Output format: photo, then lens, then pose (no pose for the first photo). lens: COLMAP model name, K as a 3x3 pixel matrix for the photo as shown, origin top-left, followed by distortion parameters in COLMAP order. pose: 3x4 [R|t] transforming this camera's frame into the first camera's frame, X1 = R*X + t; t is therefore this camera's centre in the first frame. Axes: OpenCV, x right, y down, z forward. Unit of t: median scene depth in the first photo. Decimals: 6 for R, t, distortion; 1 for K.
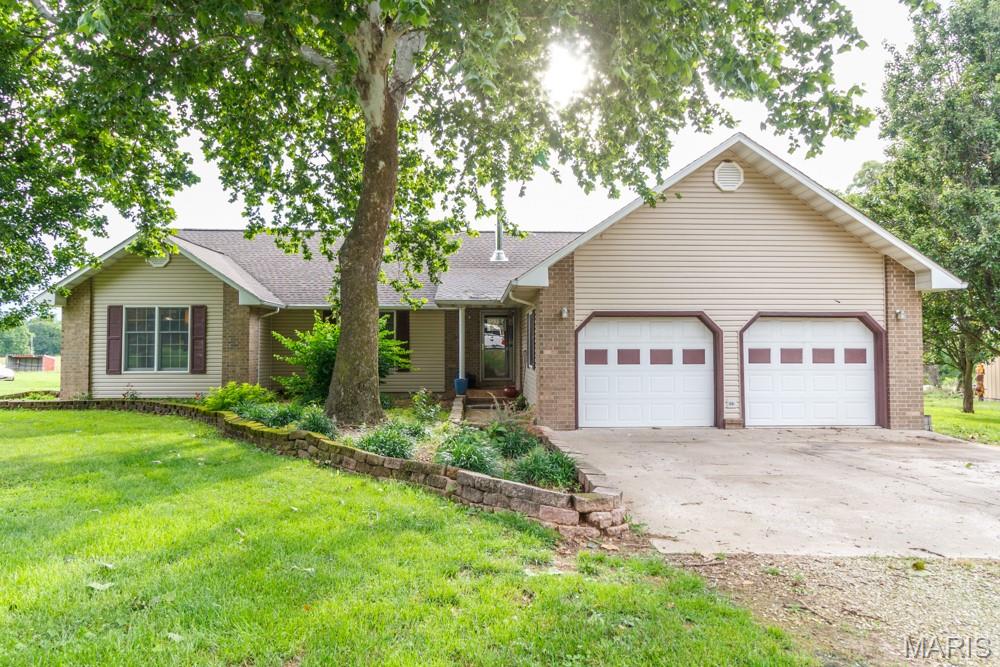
lens RADIAL K [[567.8, 0, 500.0], [0, 567.8, 332.6], [0, 0, 1]] dist [-0.020929, 0.000278]
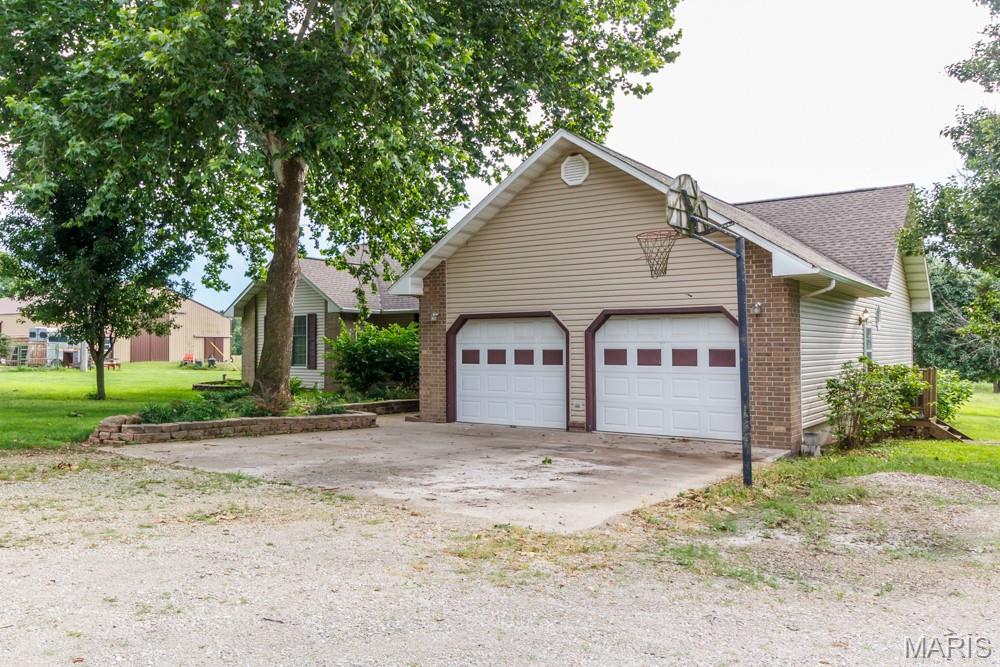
lens RADIAL K [[644.5, 0, 500.3], [0, 644.5, 335.0], [0, 0, 1]] dist [-0.003387, -0.000243]
pose [[0.856751, -0.011160, -0.515609, 0.852546], [0.016251, 0.999854, 0.005362, -0.003832], [0.515474, -0.012973, 0.856807, -0.008708]]
